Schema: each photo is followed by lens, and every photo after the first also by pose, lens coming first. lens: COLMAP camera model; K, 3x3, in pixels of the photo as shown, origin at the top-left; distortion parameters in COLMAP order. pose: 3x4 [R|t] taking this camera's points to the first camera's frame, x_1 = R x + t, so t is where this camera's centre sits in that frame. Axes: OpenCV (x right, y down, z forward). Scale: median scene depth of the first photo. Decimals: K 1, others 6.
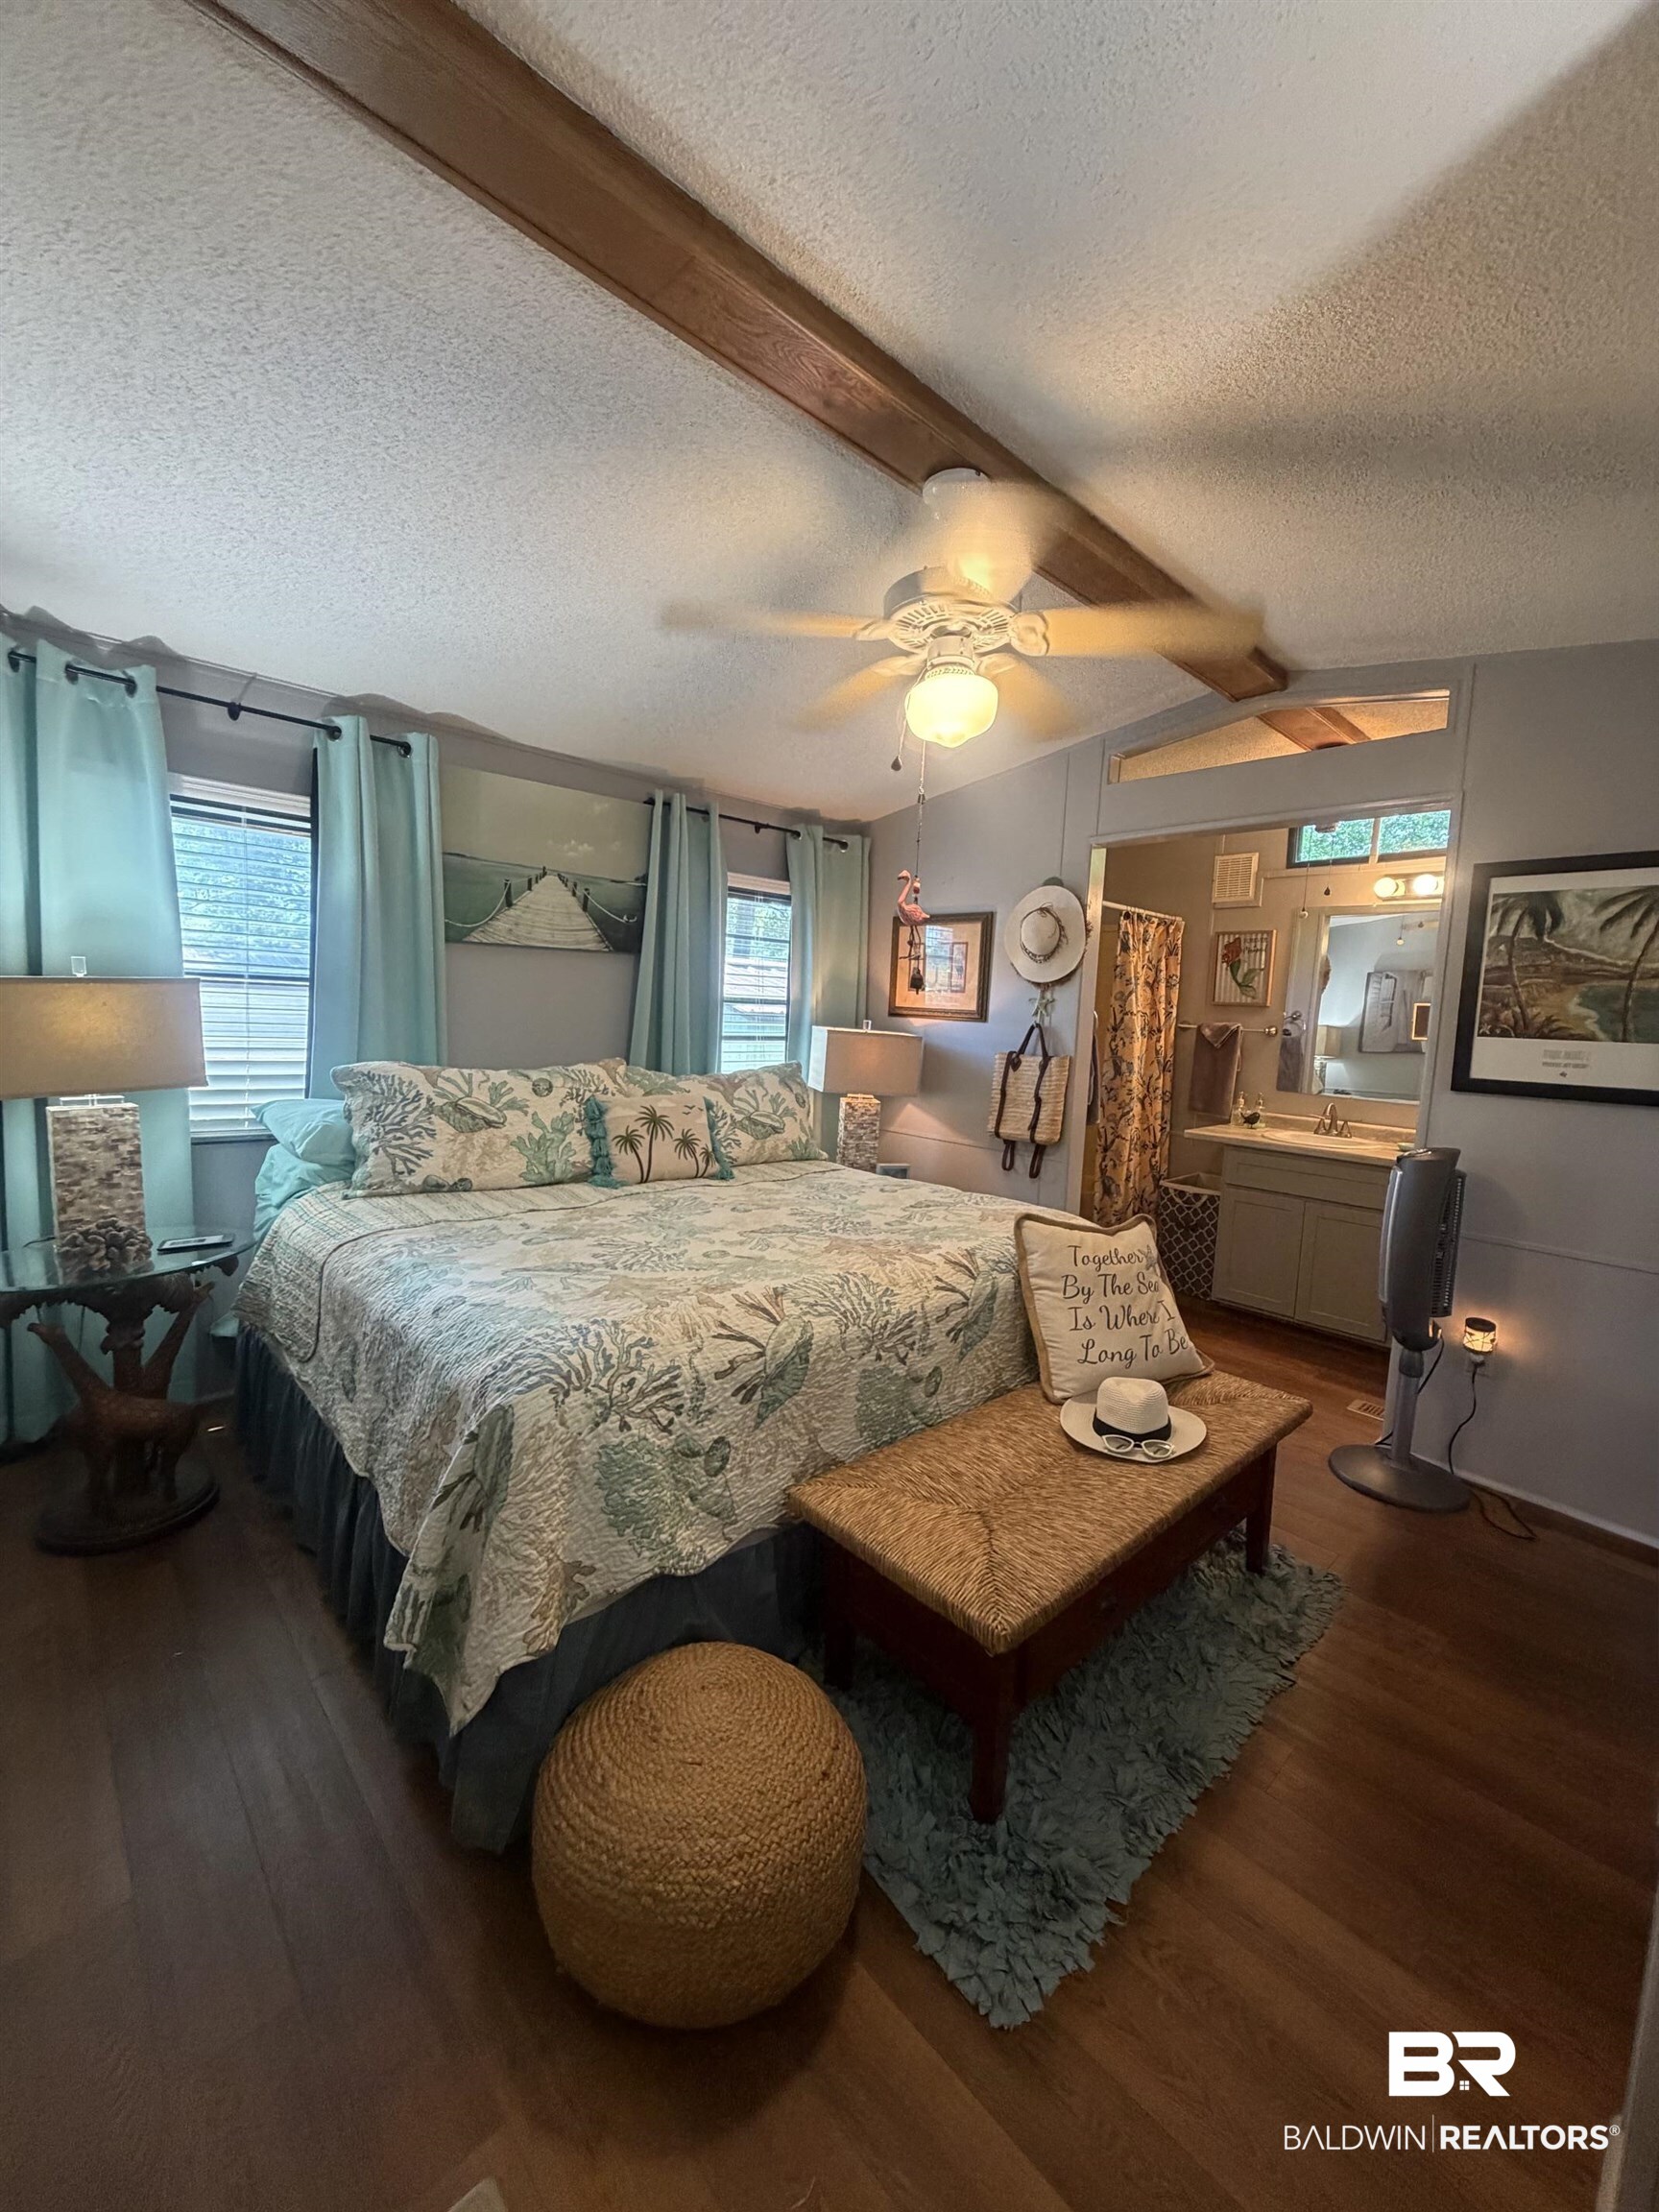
lens RADIAL K [[879.5, 0, 841.6], [0, 879.5, 1102.2], [0, 0, 1]] dist [0.000760, 0.000157]
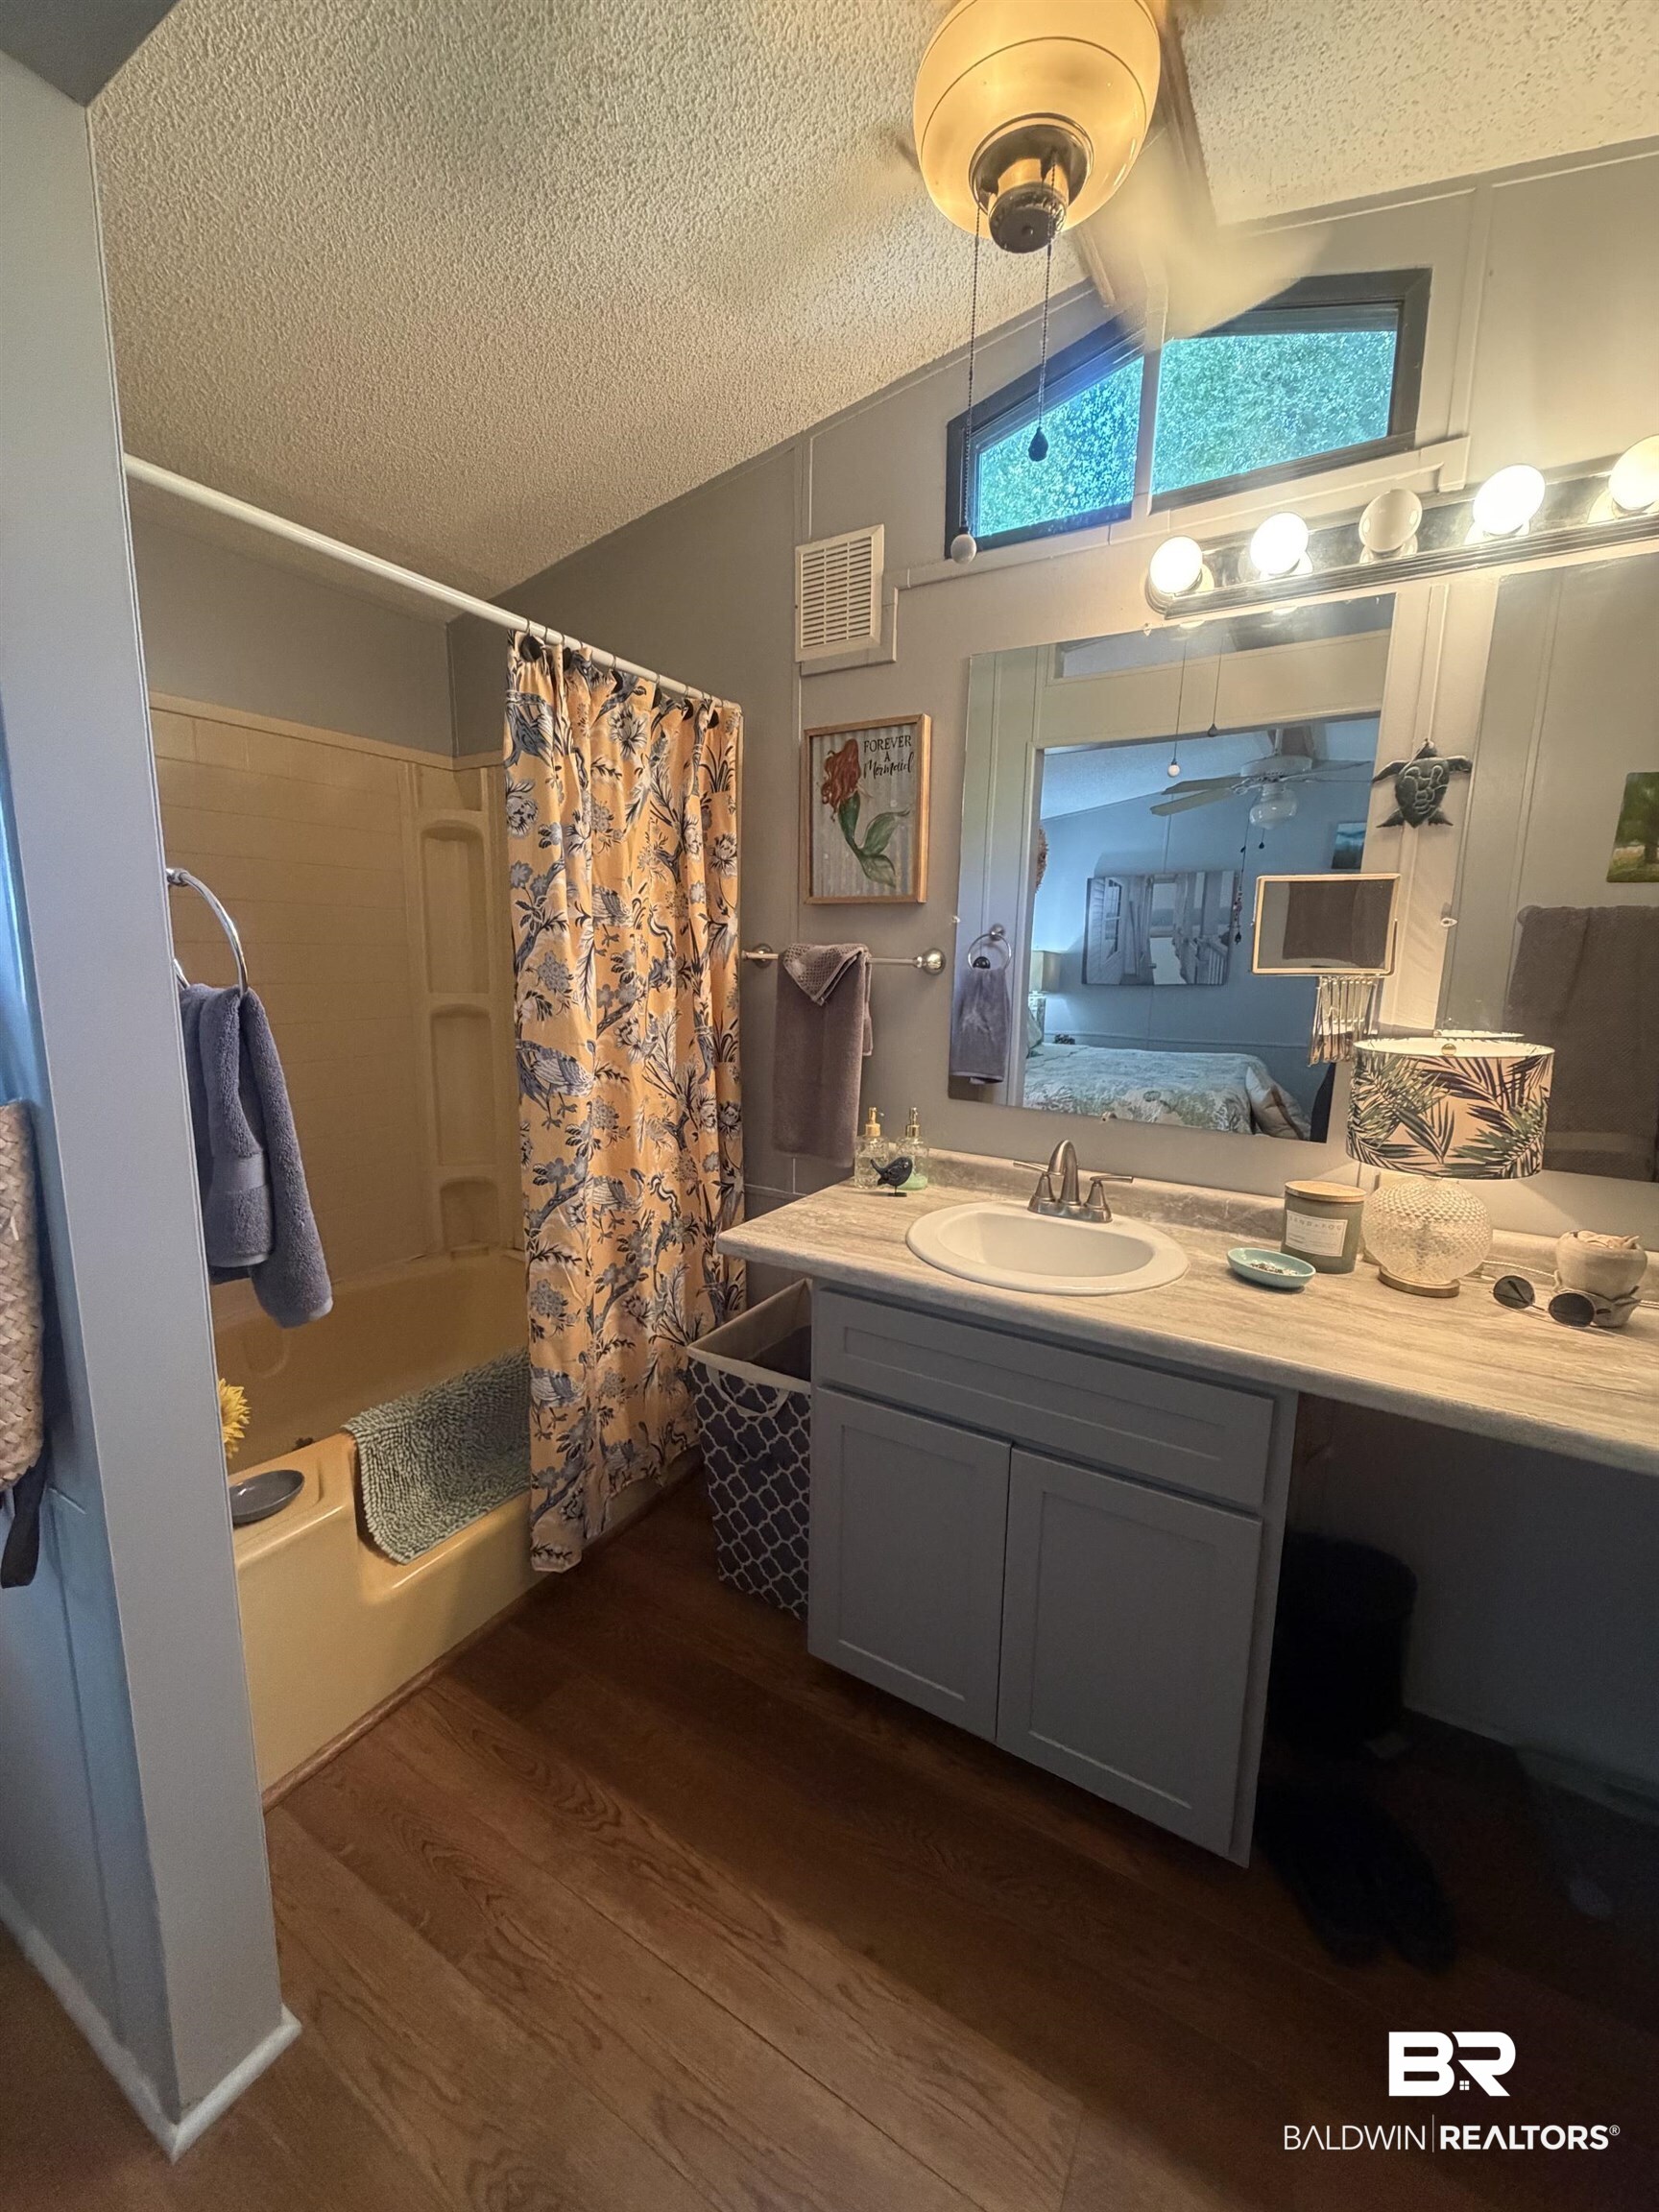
lens RADIAL K [[879.5, 0, 823.4], [0, 879.5, 1103.8], [0, 0, 1]] dist [0.000760, 0.000157]
pose [[0.965014, -0.072221, 0.252054, 0.313656], [0.054074, 0.995470, 0.078204, -0.046547], [-0.256560, -0.061838, 0.964548, 0.576012]]
